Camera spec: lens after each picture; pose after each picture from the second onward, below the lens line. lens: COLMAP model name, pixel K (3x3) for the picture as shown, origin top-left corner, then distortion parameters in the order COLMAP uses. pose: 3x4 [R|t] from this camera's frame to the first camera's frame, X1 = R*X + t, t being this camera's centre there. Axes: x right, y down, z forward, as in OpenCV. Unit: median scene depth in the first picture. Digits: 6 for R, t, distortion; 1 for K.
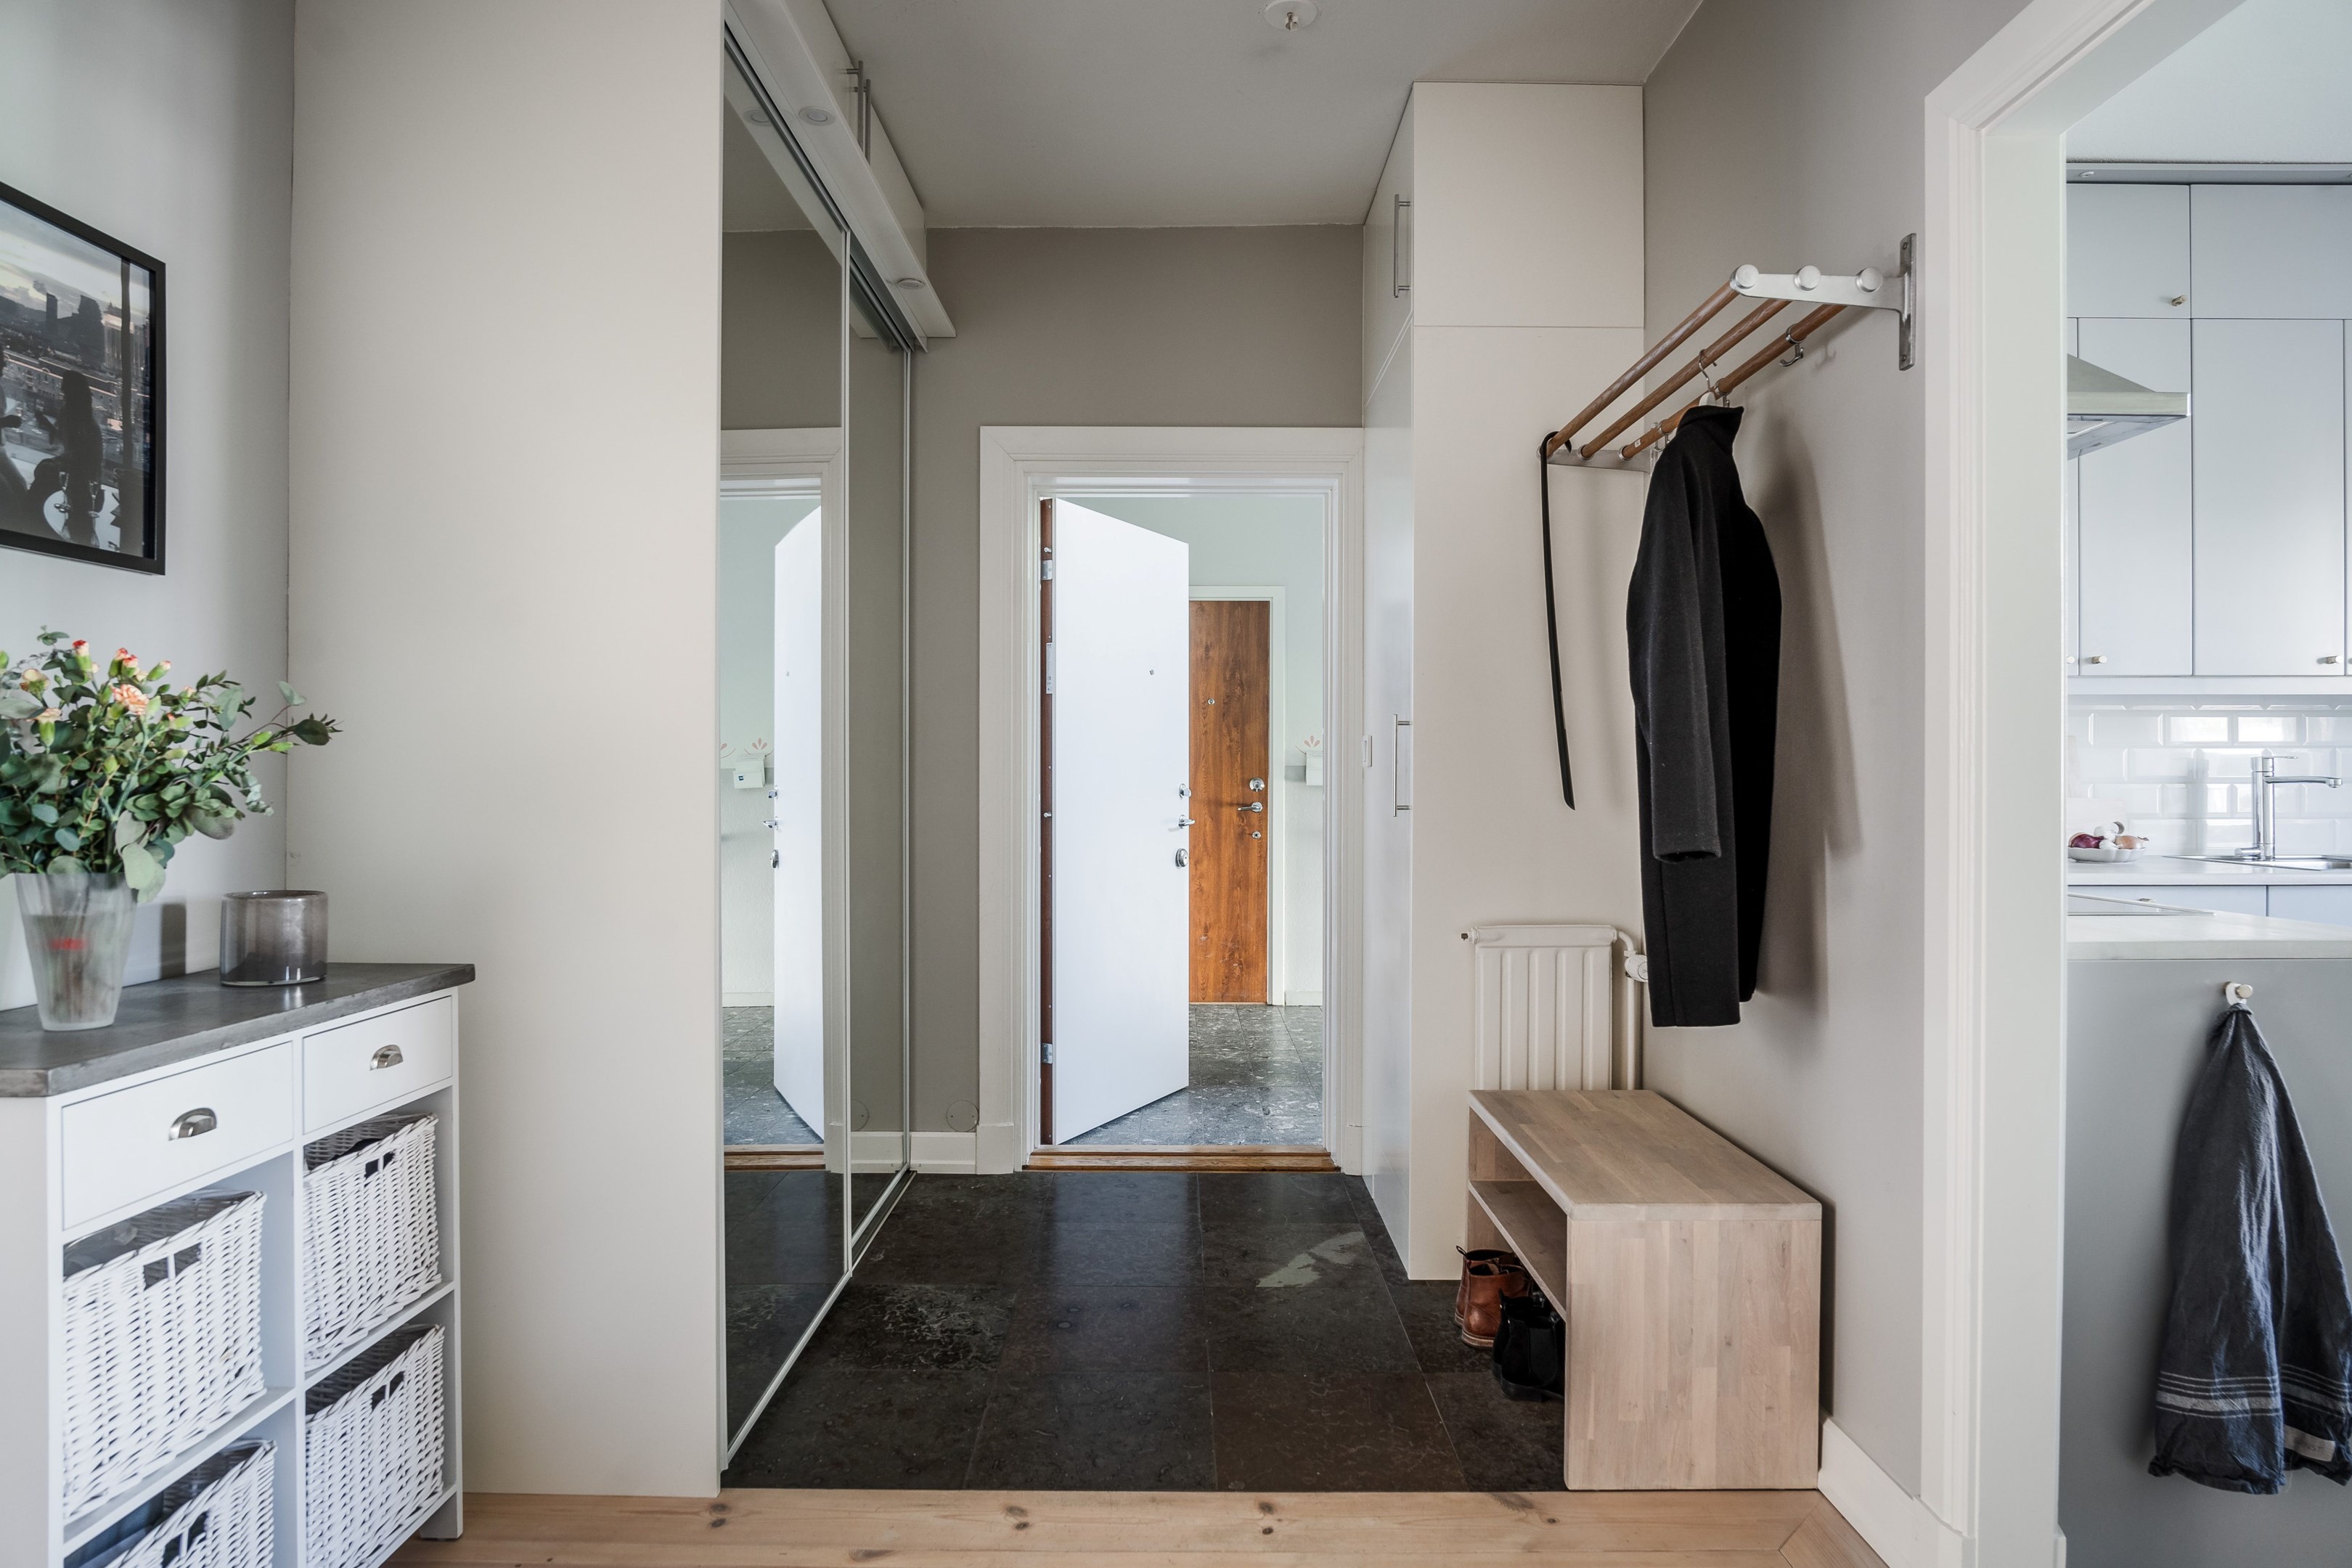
lens RADIAL K [[1283.6, 0, 1176.0], [0, 1283.6, 784.0], [0, 0, 1]] dist [-0.021034, 0.002144]
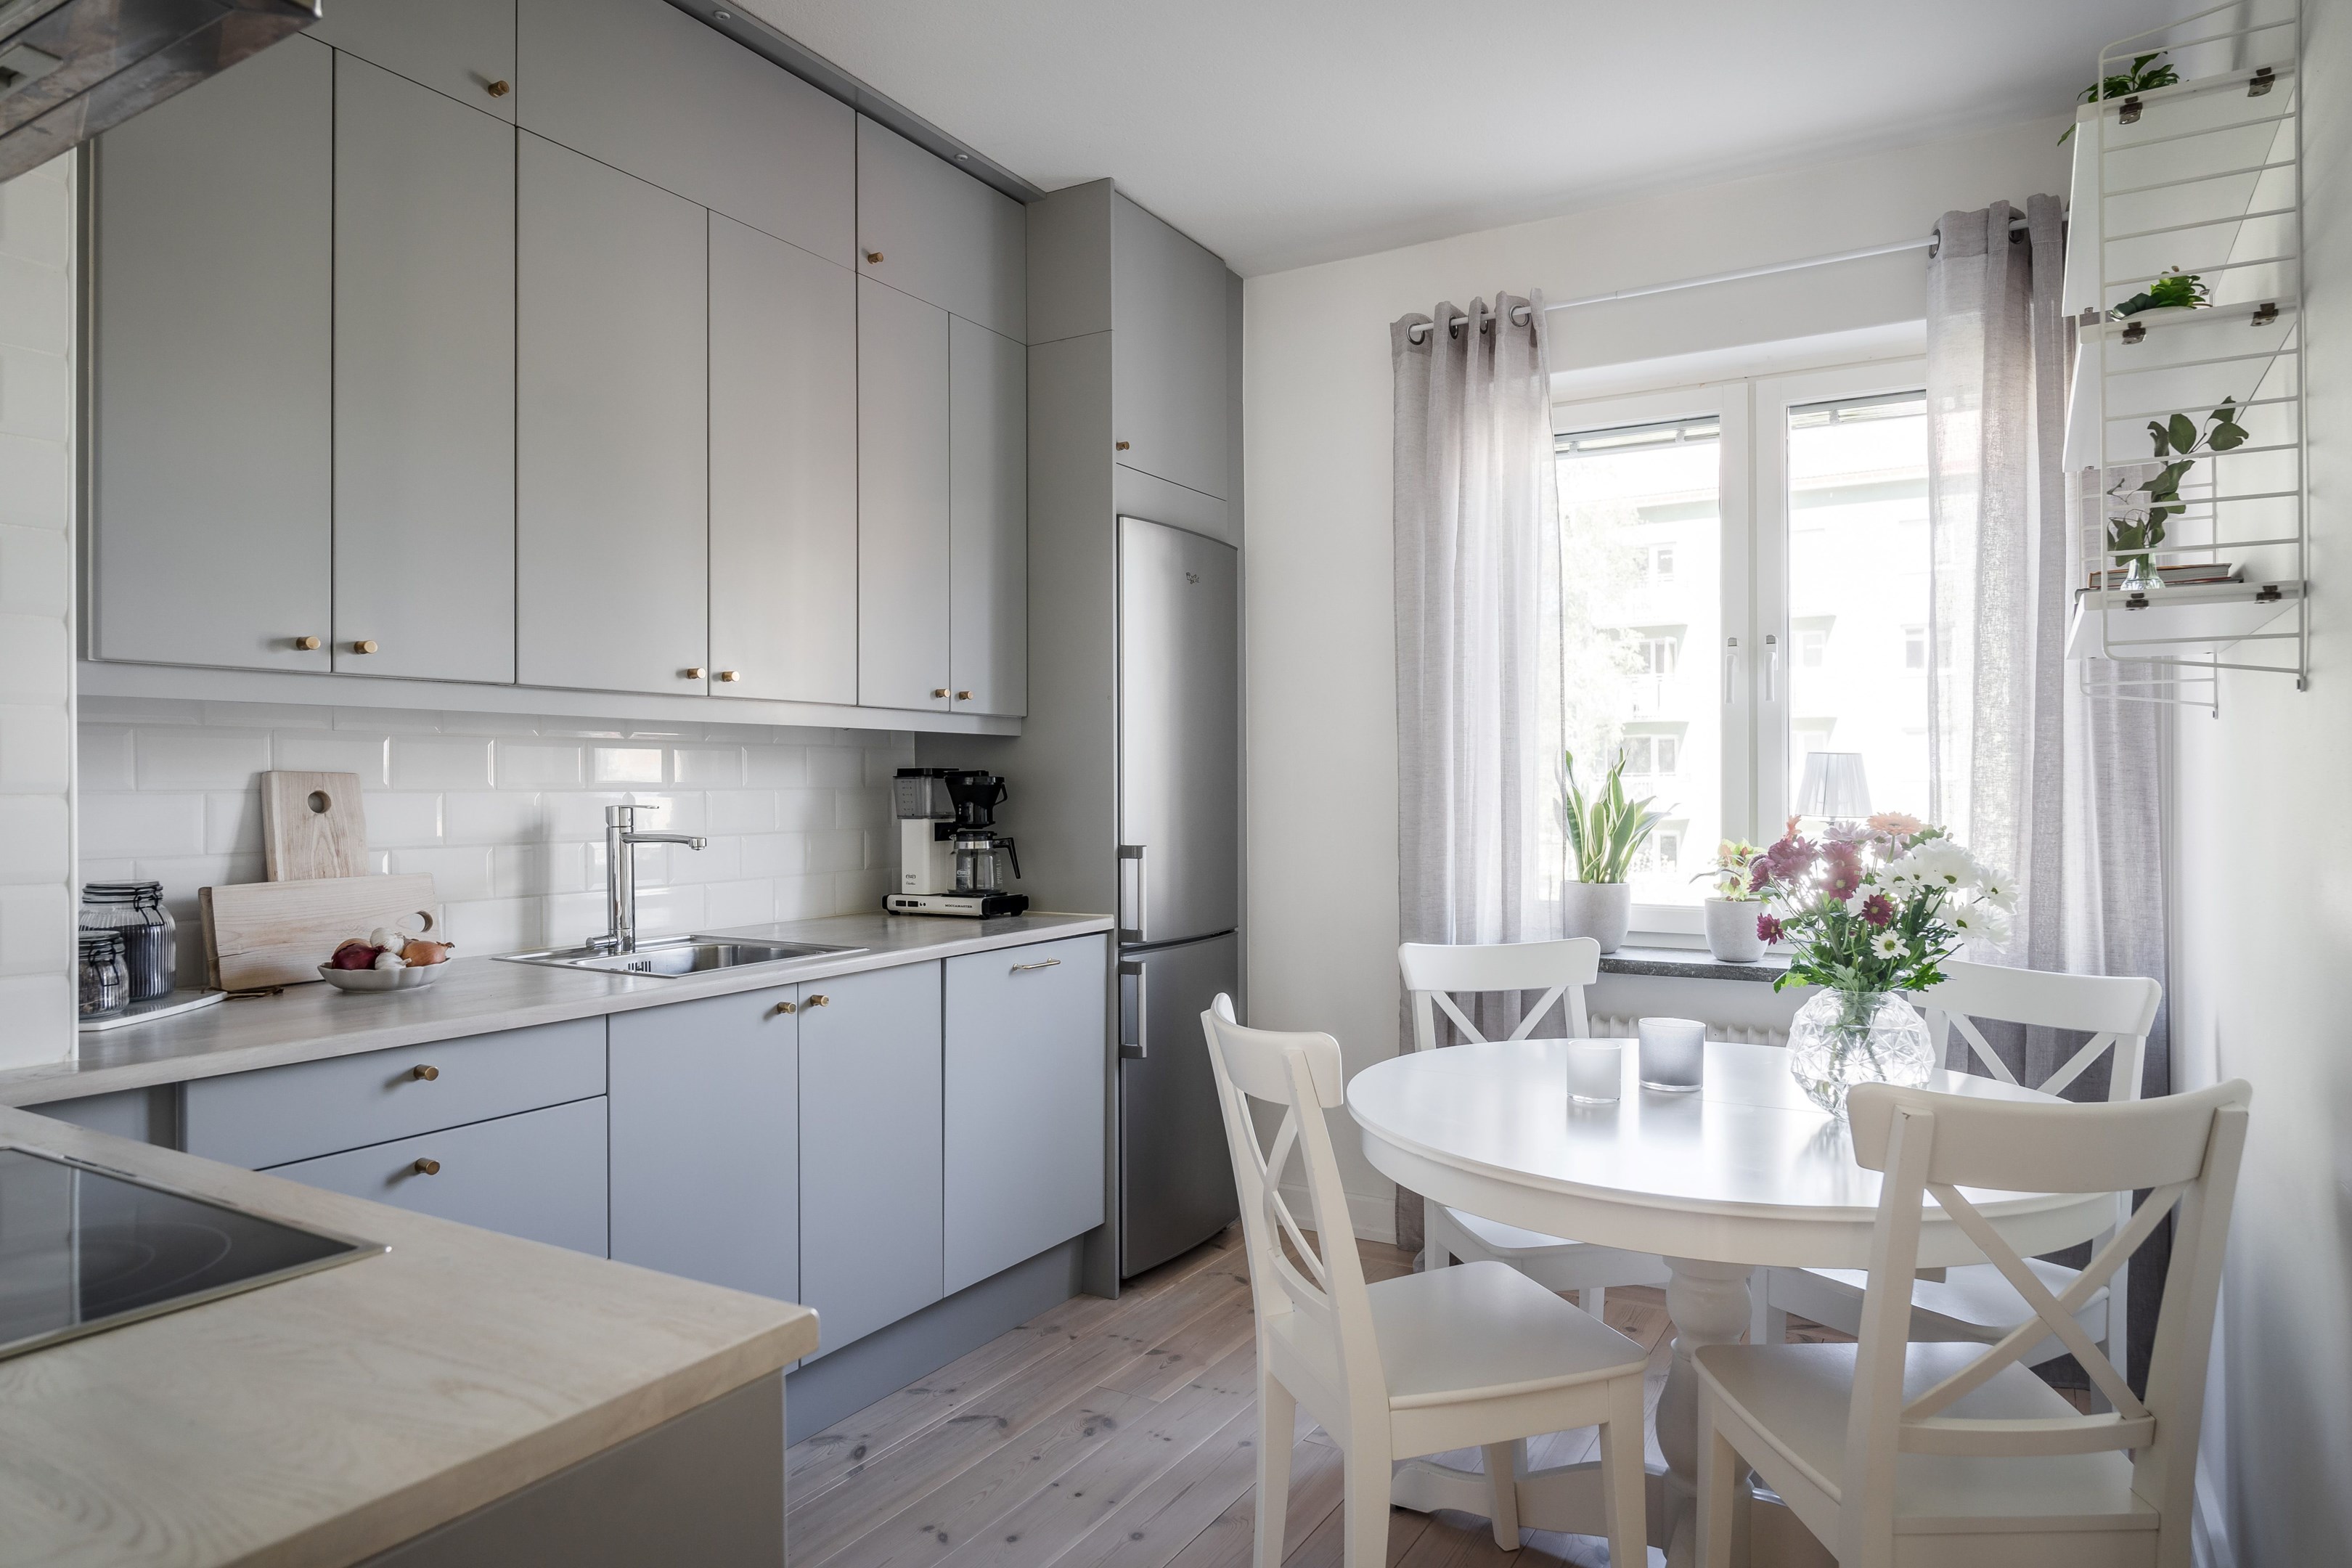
lens RADIAL K [[1442.0, 0, 1176.0], [0, 1442.0, 784.0], [0, 0, 1]] dist [-0.022391, -0.000332]
pose [[0.507064, 0.001828, 0.861906, 0.337074], [0.005908, 0.999967, -0.005596, -0.028312], [-0.861888, 0.007930, 0.507037, 0.336682]]
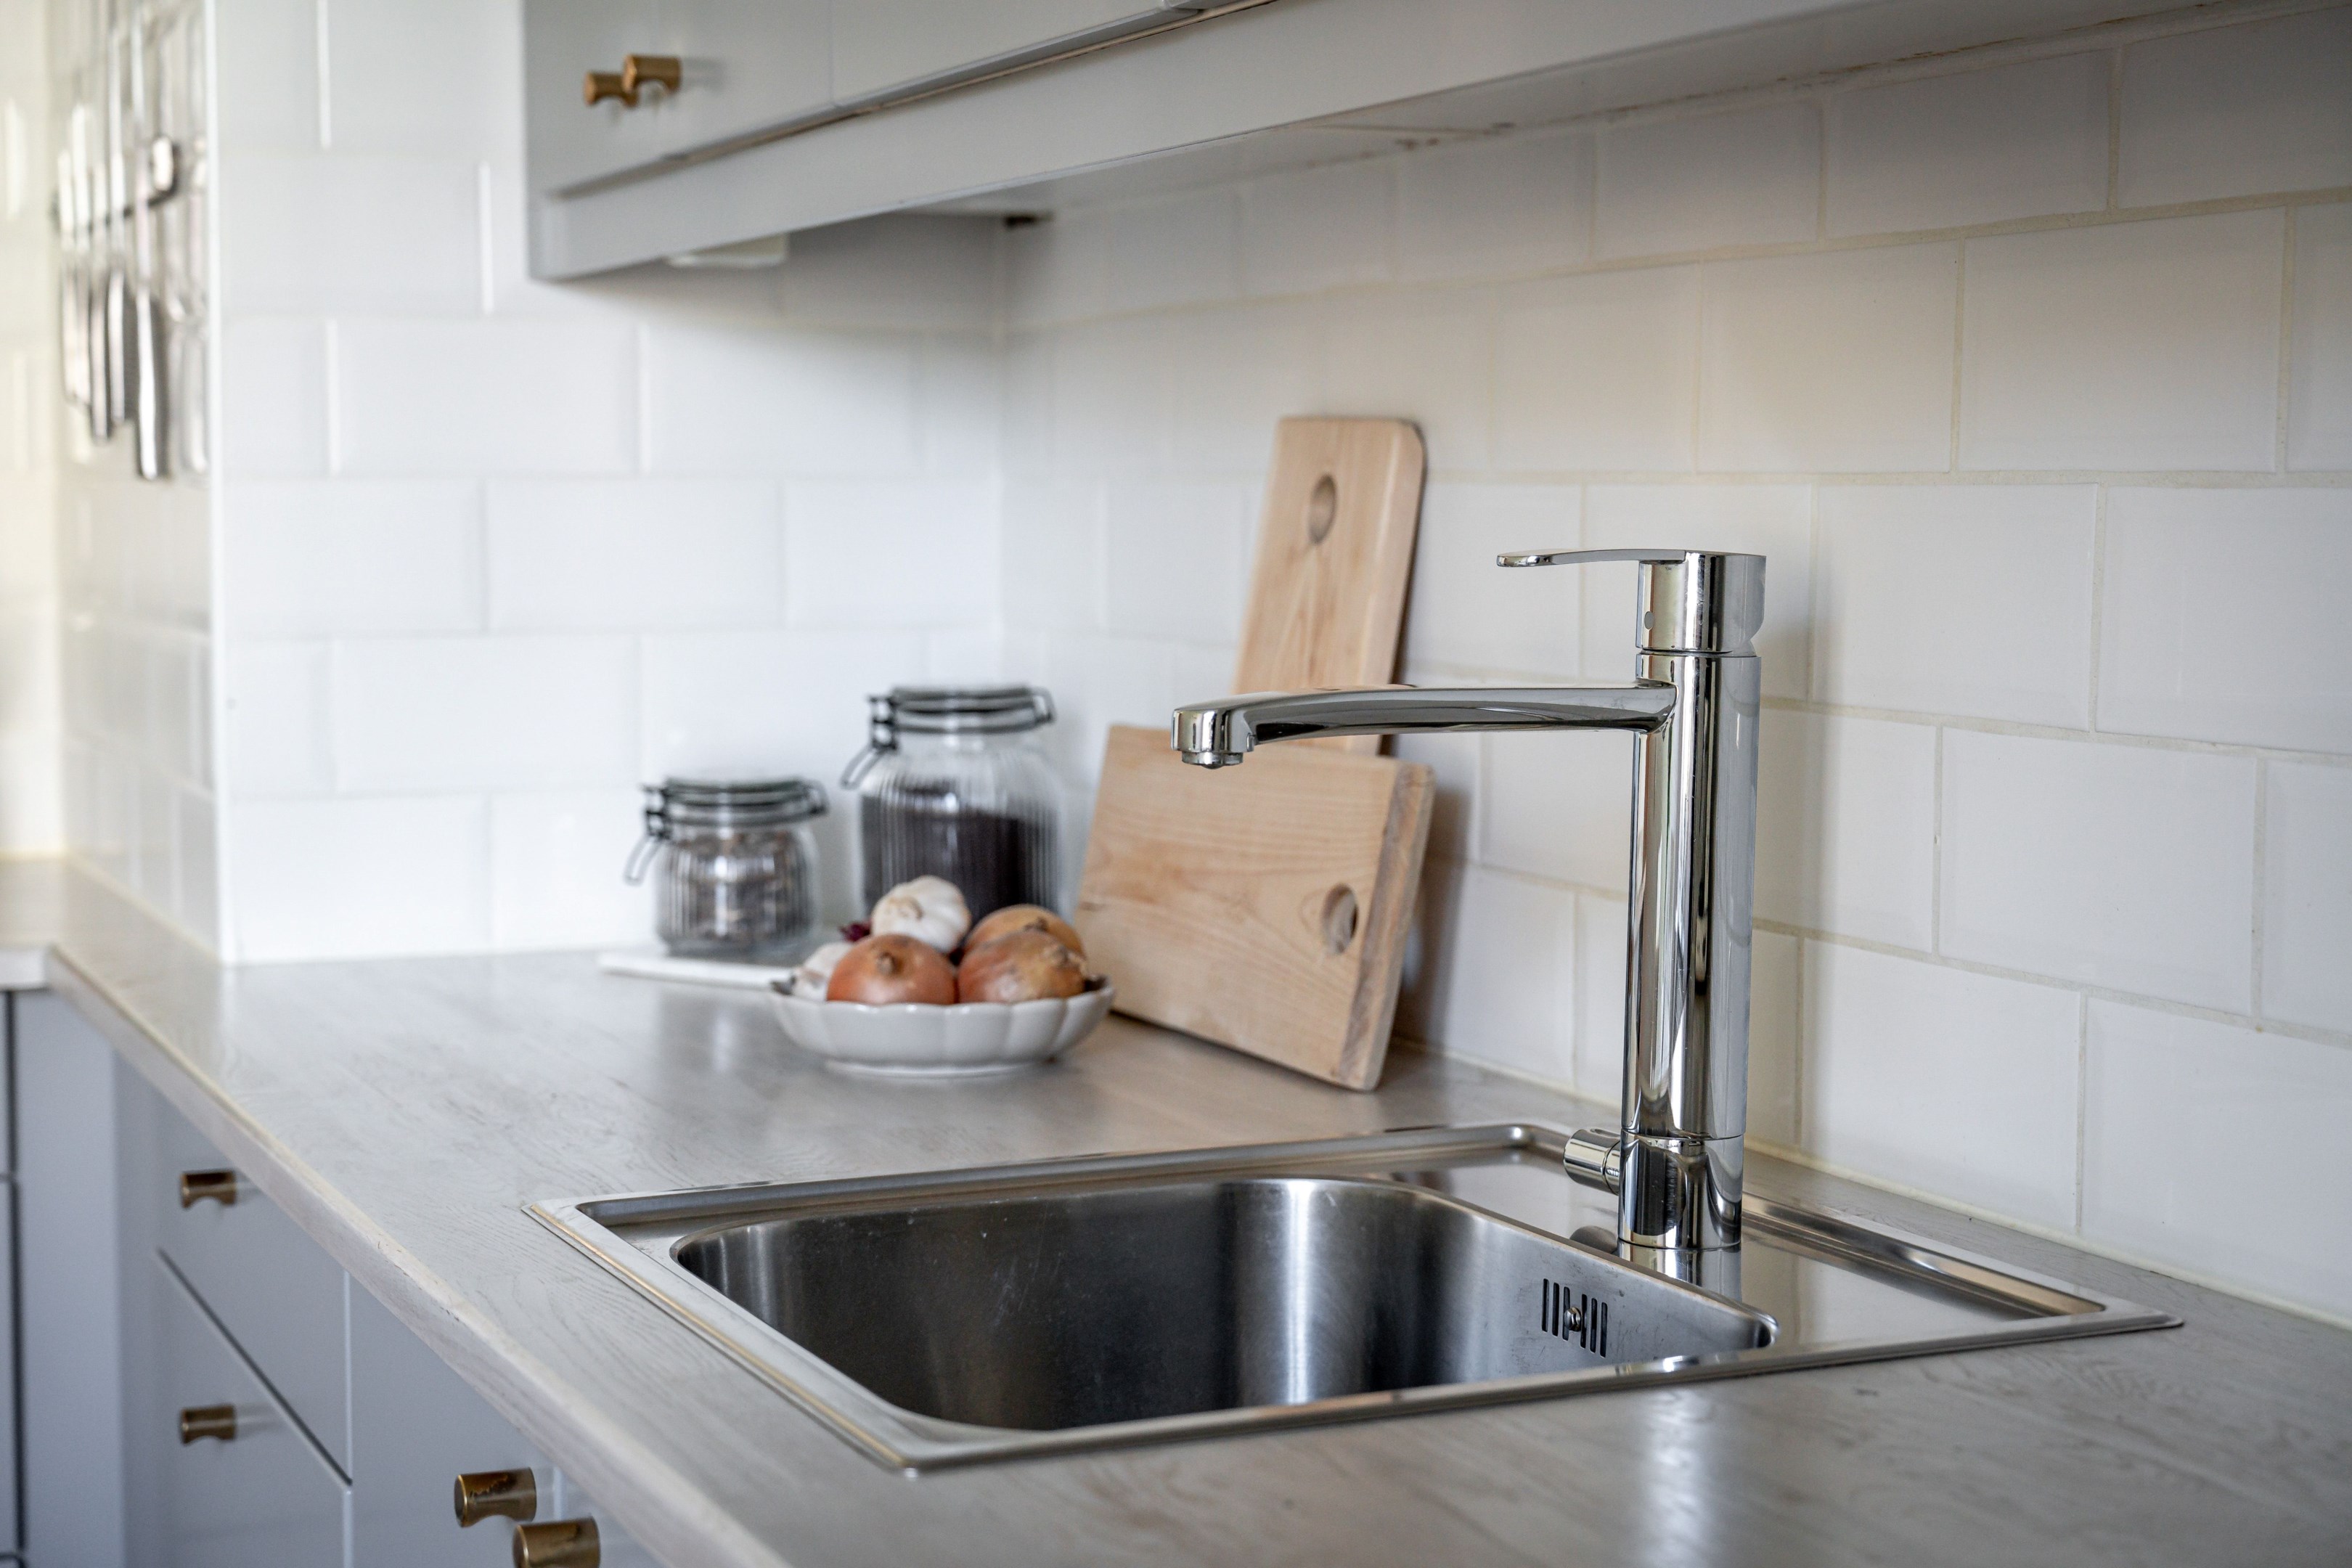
lens RADIAL K [[3816.4, 0, 1176.0], [0, 3816.4, 784.0], [0, 0, 1]] dist [0.026904, 0.014892]
pose [[0.400051, 0.074703, -0.913443, 1.223217], [-0.005757, 0.996858, 0.079003, -0.029956], [0.916475, -0.026347, 0.399224, 0.757161]]
